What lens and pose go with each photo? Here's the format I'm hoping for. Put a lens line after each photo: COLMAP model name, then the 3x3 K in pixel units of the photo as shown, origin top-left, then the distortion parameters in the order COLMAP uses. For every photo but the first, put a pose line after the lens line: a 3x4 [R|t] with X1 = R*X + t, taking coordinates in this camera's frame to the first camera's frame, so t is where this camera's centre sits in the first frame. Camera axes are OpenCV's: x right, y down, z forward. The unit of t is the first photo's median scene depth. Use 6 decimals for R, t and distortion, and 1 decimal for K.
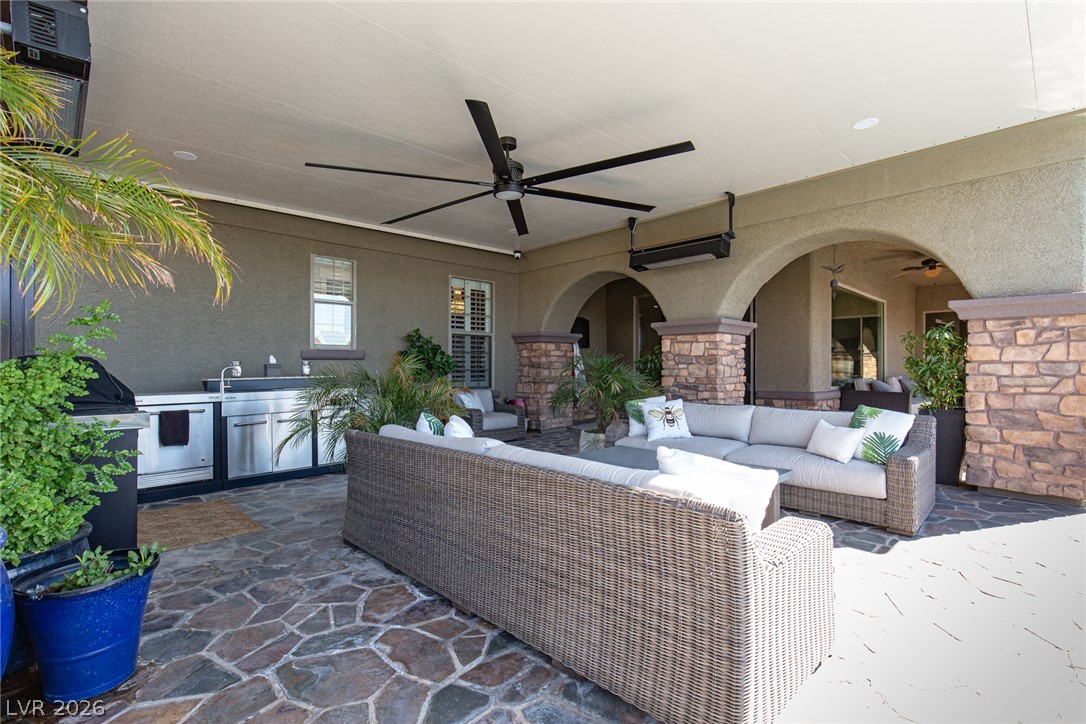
lens RADIAL K [[514.6, 0, 539.6], [0, 514.6, 366.4], [0, 0, 1]] dist [0.003118, 0.000104]
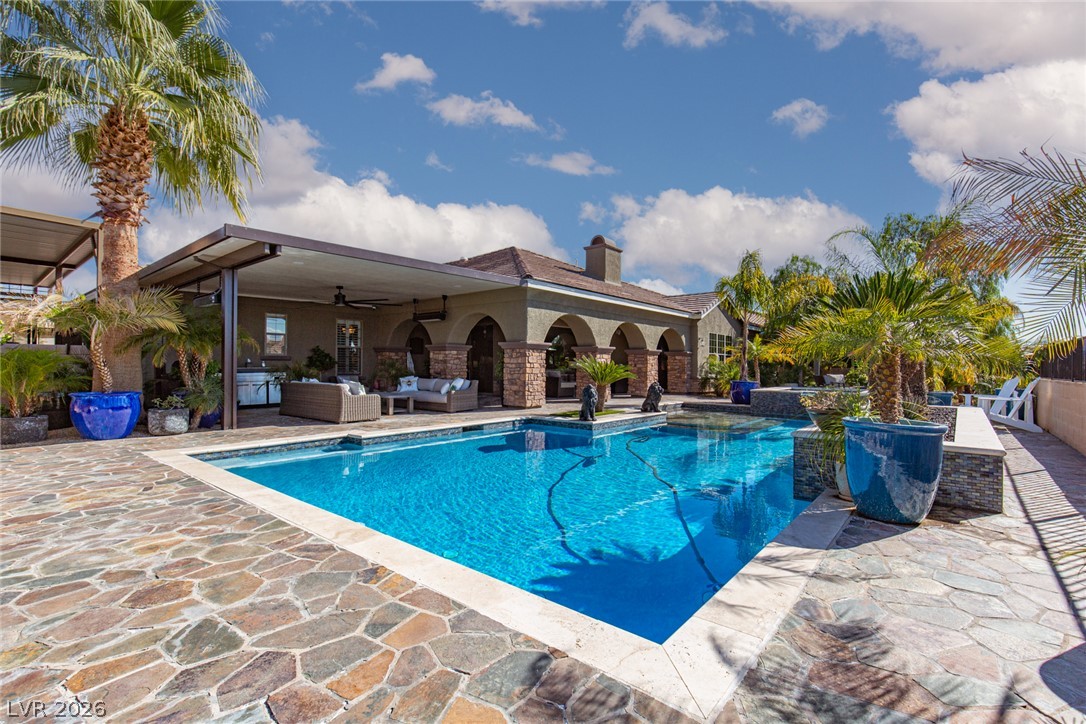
lens RADIAL K [[510.4, 0, 543.0], [0, 510.4, 362.0], [0, 0, 1]] dist [0.000056, 0.000087]
pose [[0.993850, 0.005193, 0.110613, 0.524790], [-0.004507, 0.999969, -0.006456, 0.001651], [-0.110643, 0.005918, 0.993843, -1.368961]]
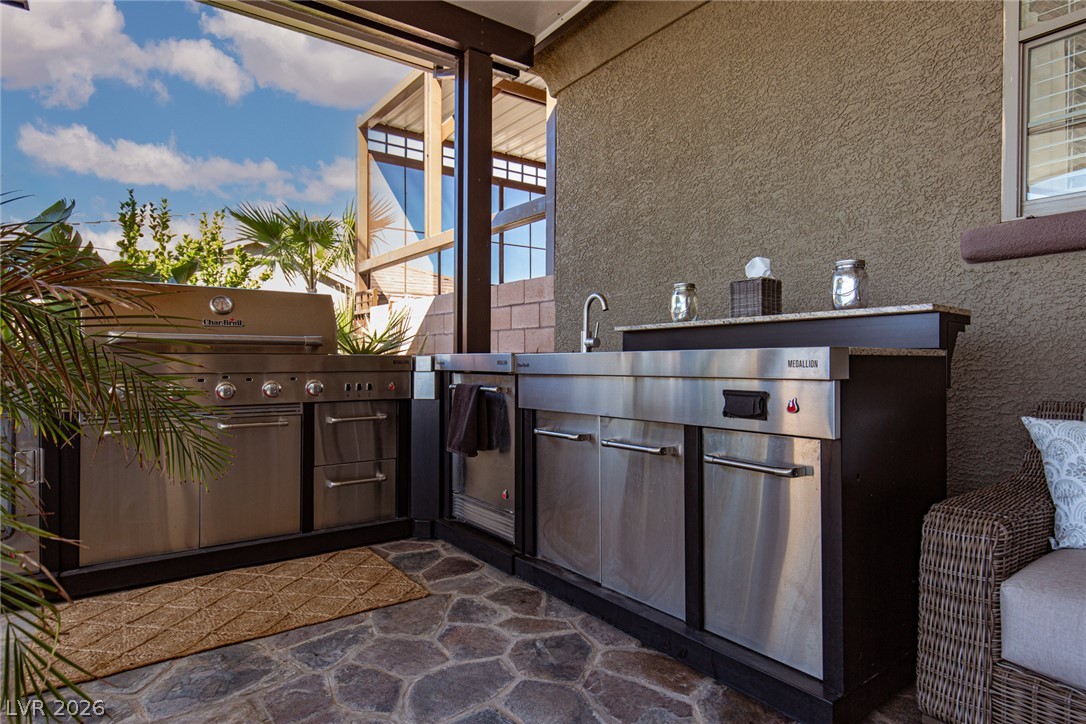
lens RADIAL K [[599.8, 0, 547.7], [0, 599.8, 360.0], [0, 0, 1]] dist [0.003702, 0.000423]
pose [[-0.137231, 0.007584, -0.990510, -0.093394], [0.003136, 0.999969, 0.007222, 0.041575], [0.990534, -0.002115, -0.137250, 0.857870]]
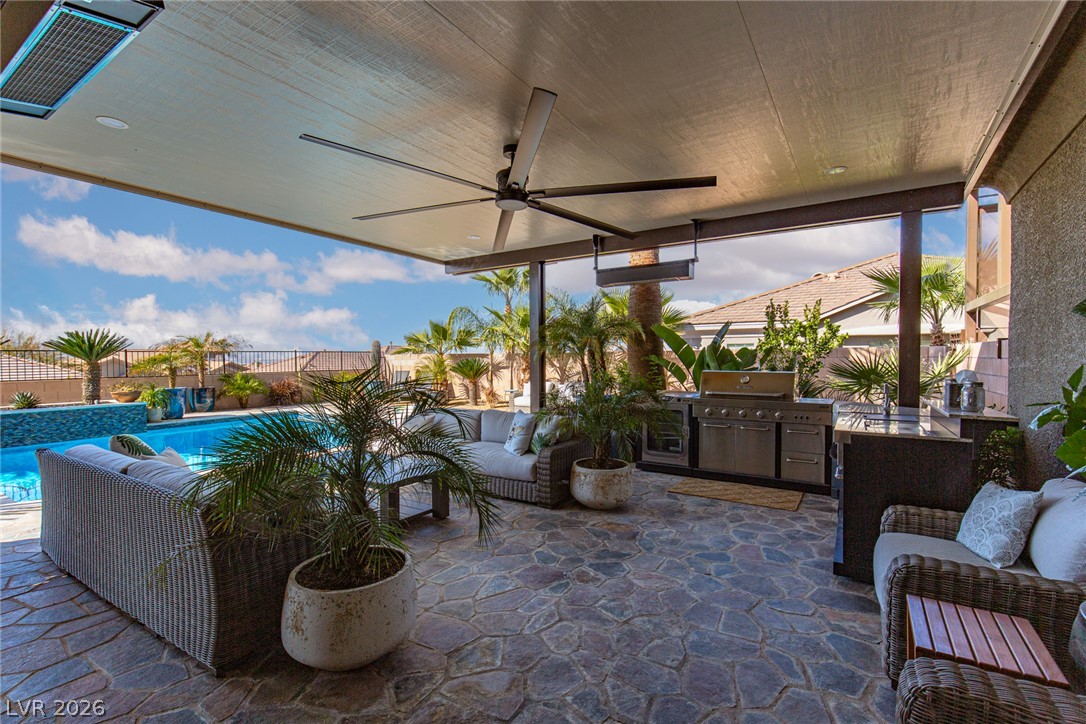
lens RADIAL K [[497.5, 0, 547.4], [0, 497.5, 368.0], [0, 0, 1]] dist [0.003145, 0.000237]
pose [[-0.971848, 0.011292, -0.235340, 0.071891], [0.006293, 0.999739, 0.021982, -0.038511], [0.235526, 0.019883, -0.971665, 1.356852]]
